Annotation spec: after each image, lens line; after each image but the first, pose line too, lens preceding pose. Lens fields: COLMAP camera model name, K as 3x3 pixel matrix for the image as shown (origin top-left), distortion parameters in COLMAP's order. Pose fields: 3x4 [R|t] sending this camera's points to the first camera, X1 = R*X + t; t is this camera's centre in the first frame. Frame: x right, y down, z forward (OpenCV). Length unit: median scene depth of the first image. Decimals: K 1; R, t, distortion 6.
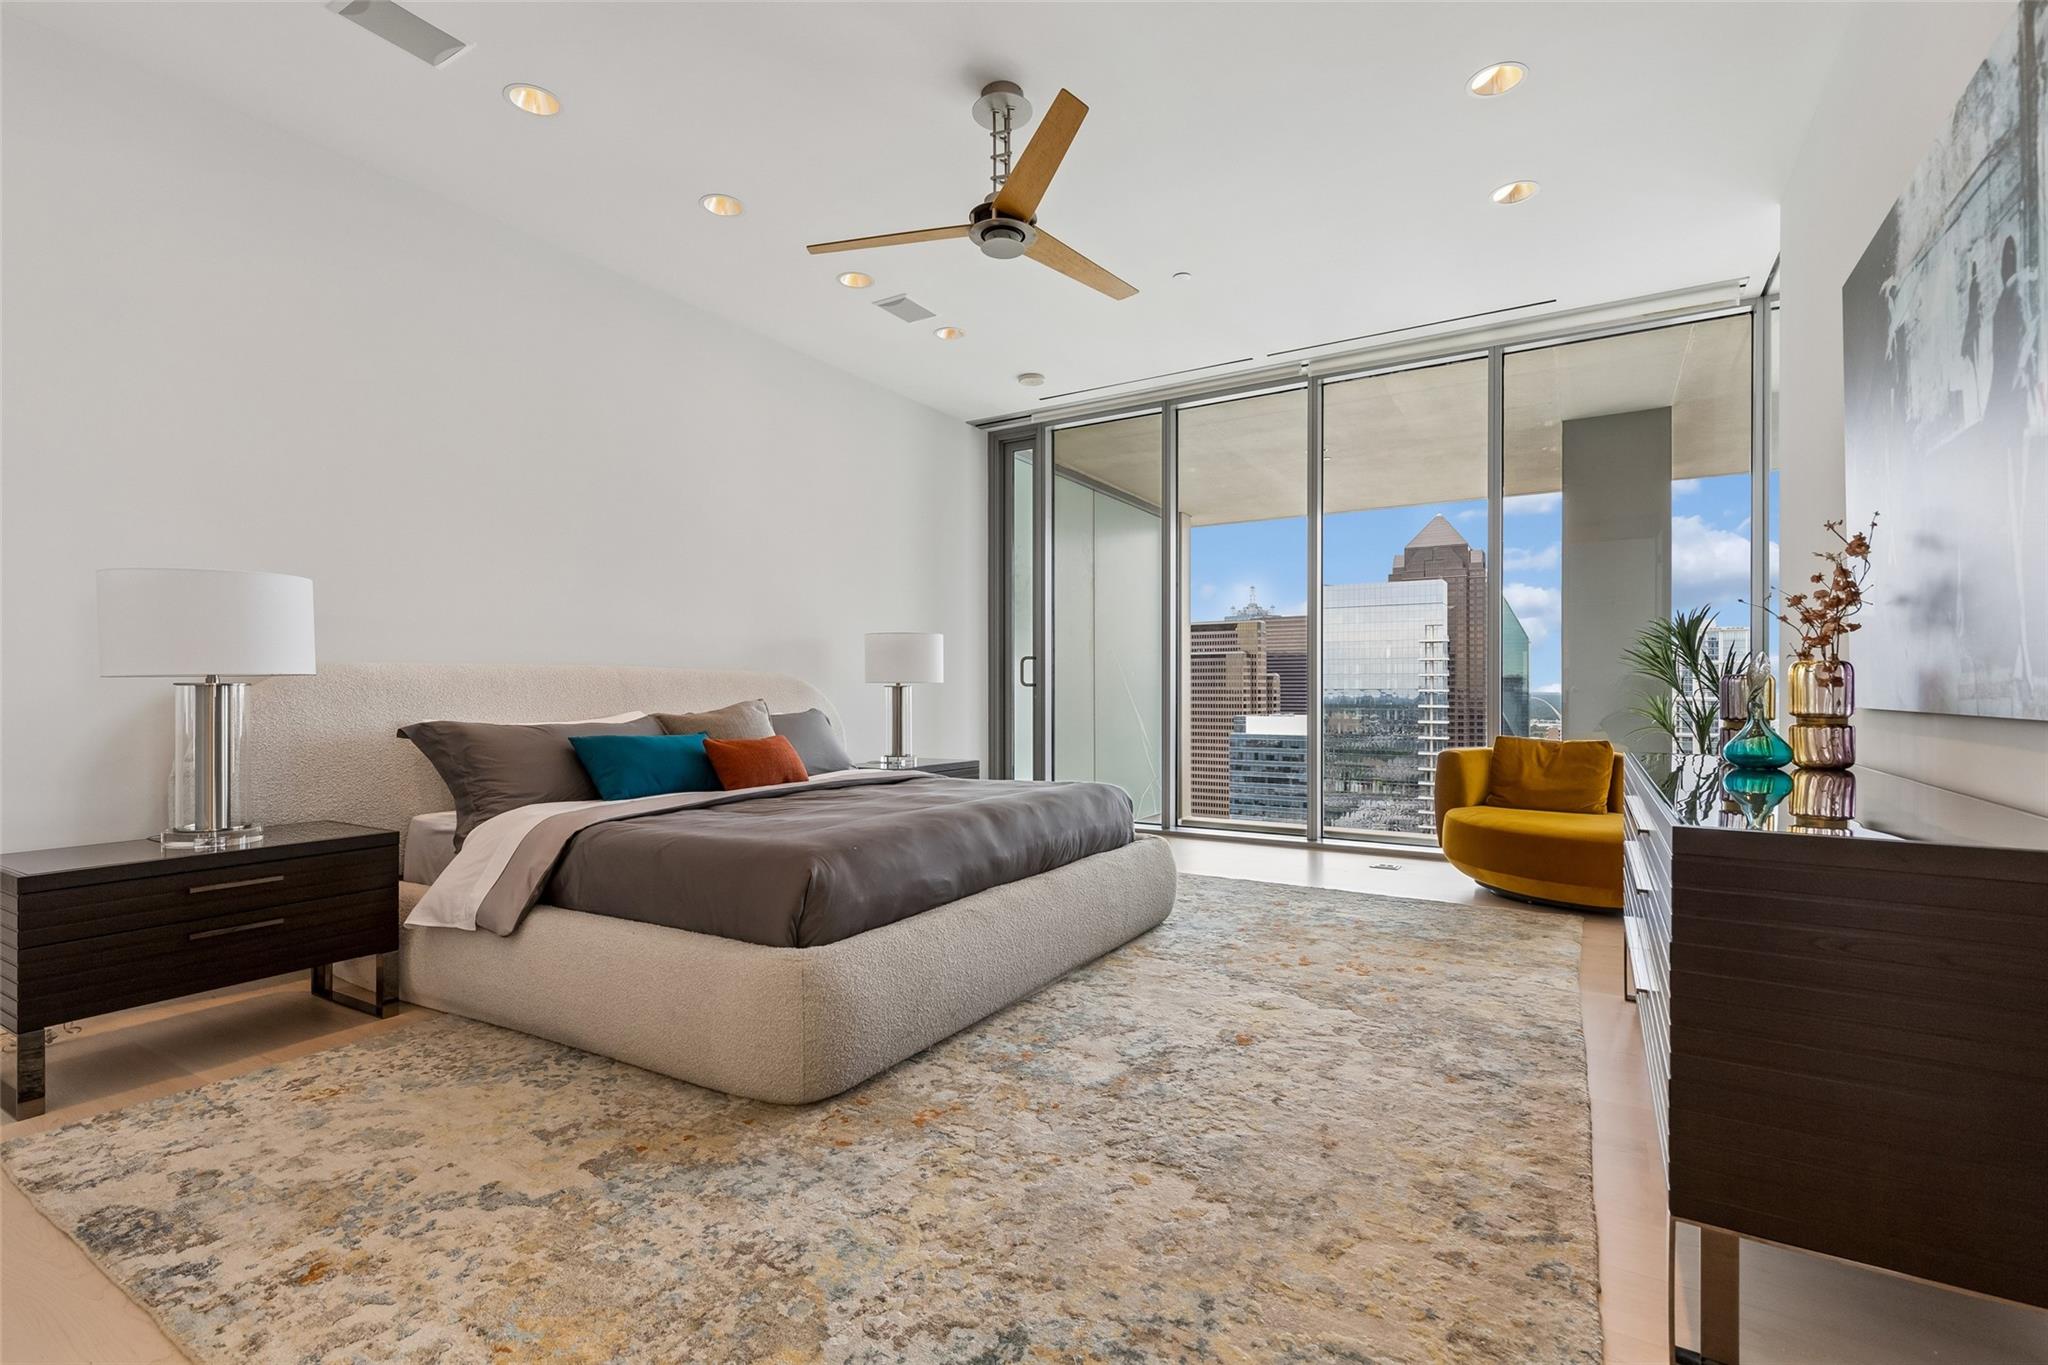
lens RADIAL K [[925.8, 0, 1024.0], [0, 925.8, 682.5], [0, 0, 1]] dist [0.008866, -0.000245]
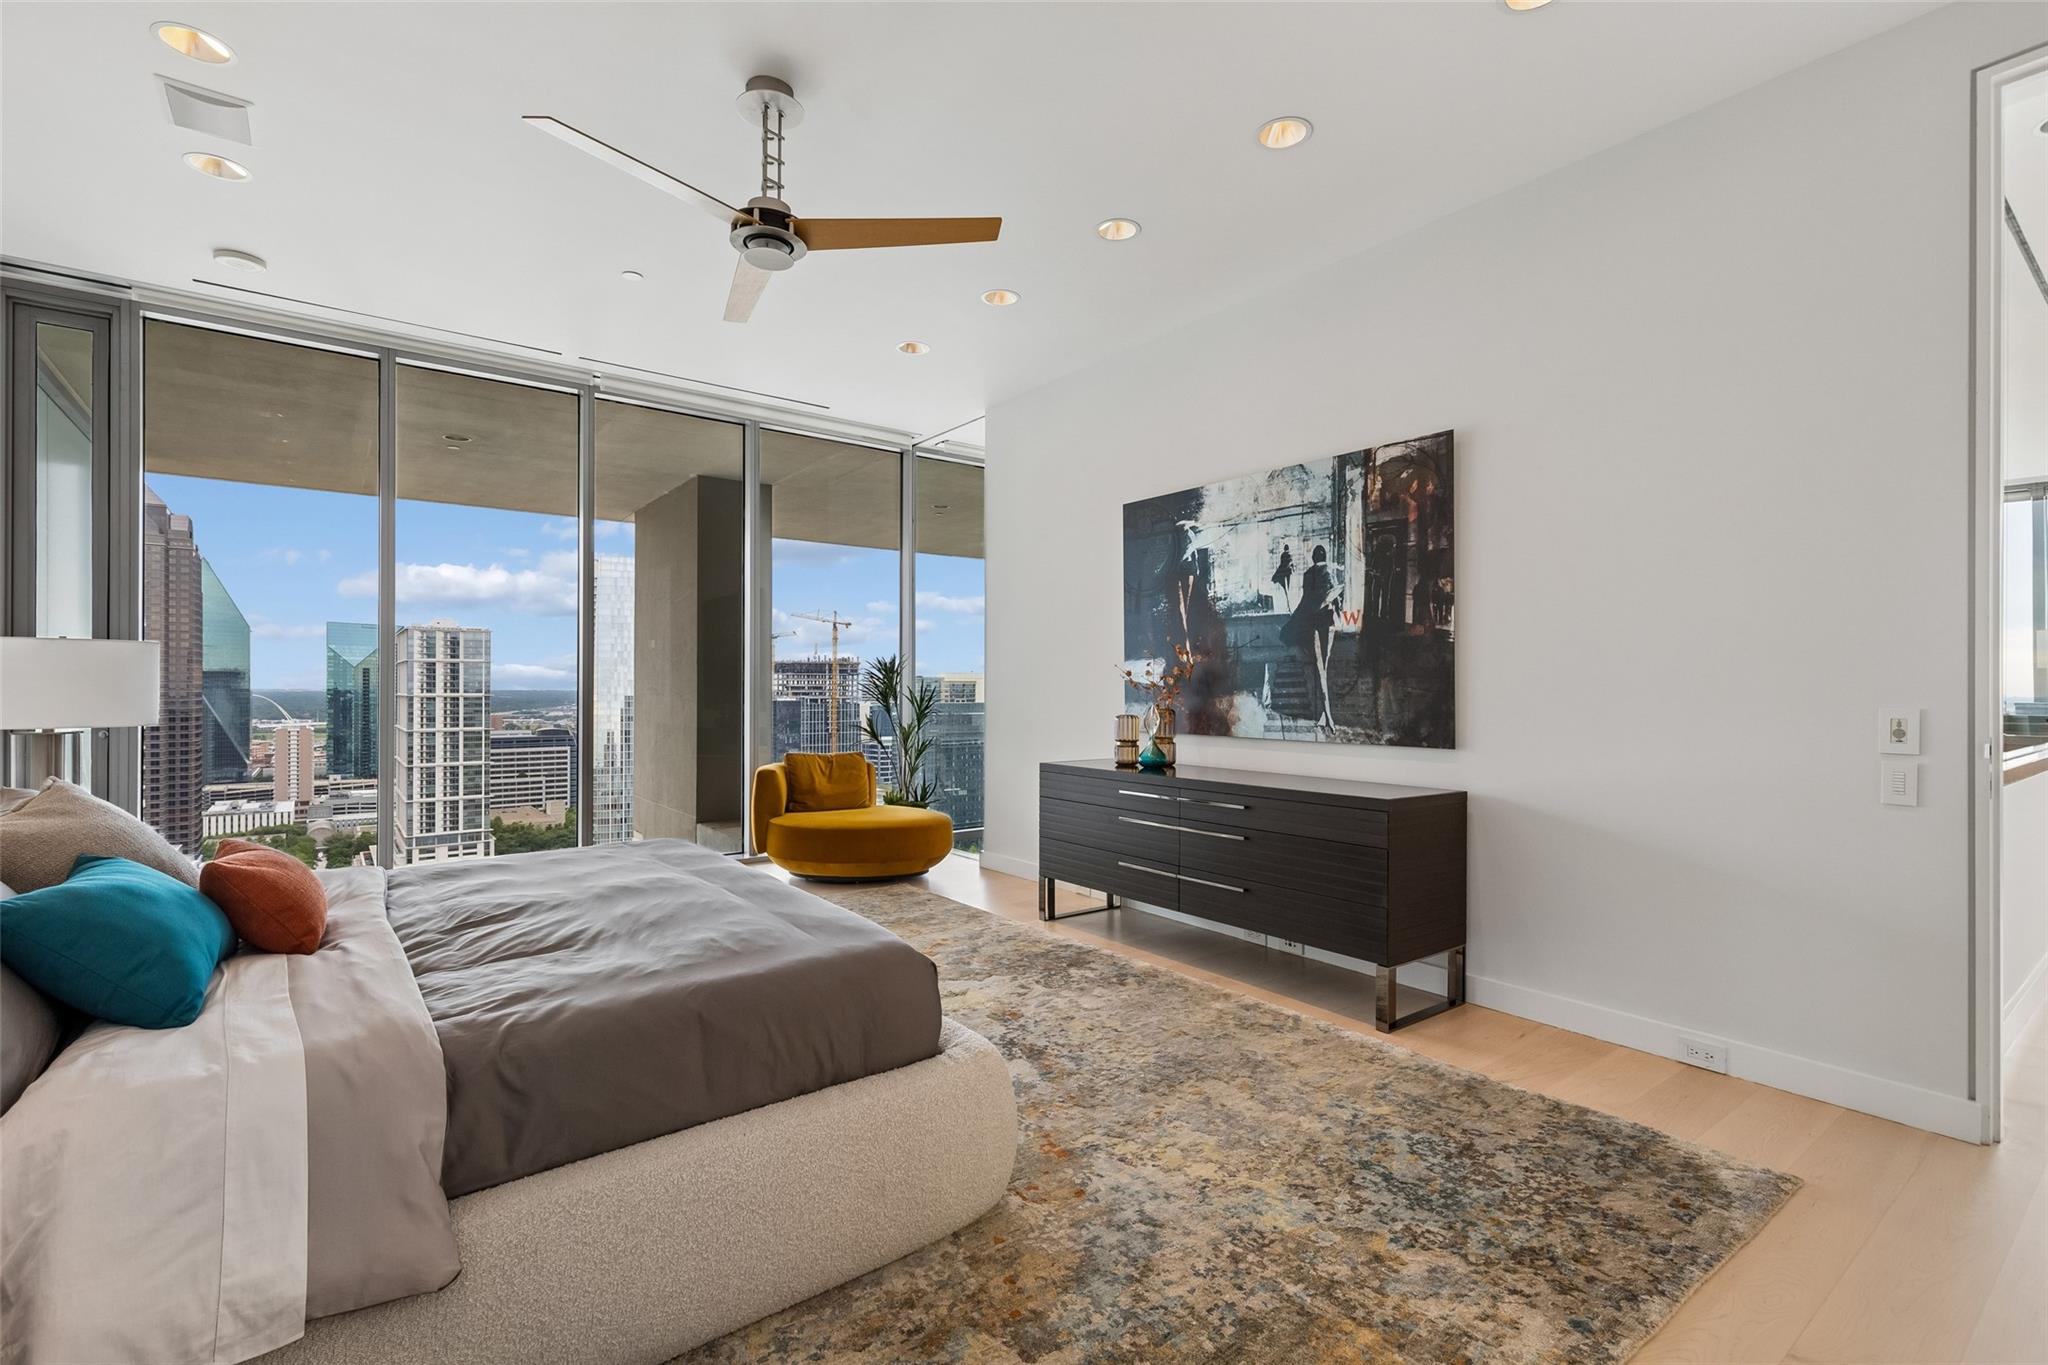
lens RADIAL K [[925.8, 0, 1024.0], [0, 925.8, 682.5], [0, 0, 1]] dist [0.008866, -0.000245]
pose [[0.366814, 0.006738, 0.930270, -0.916357], [-0.010982, 0.999935, -0.002912, -0.063197], [-0.930229, -0.009148, 0.366865, 0.512079]]
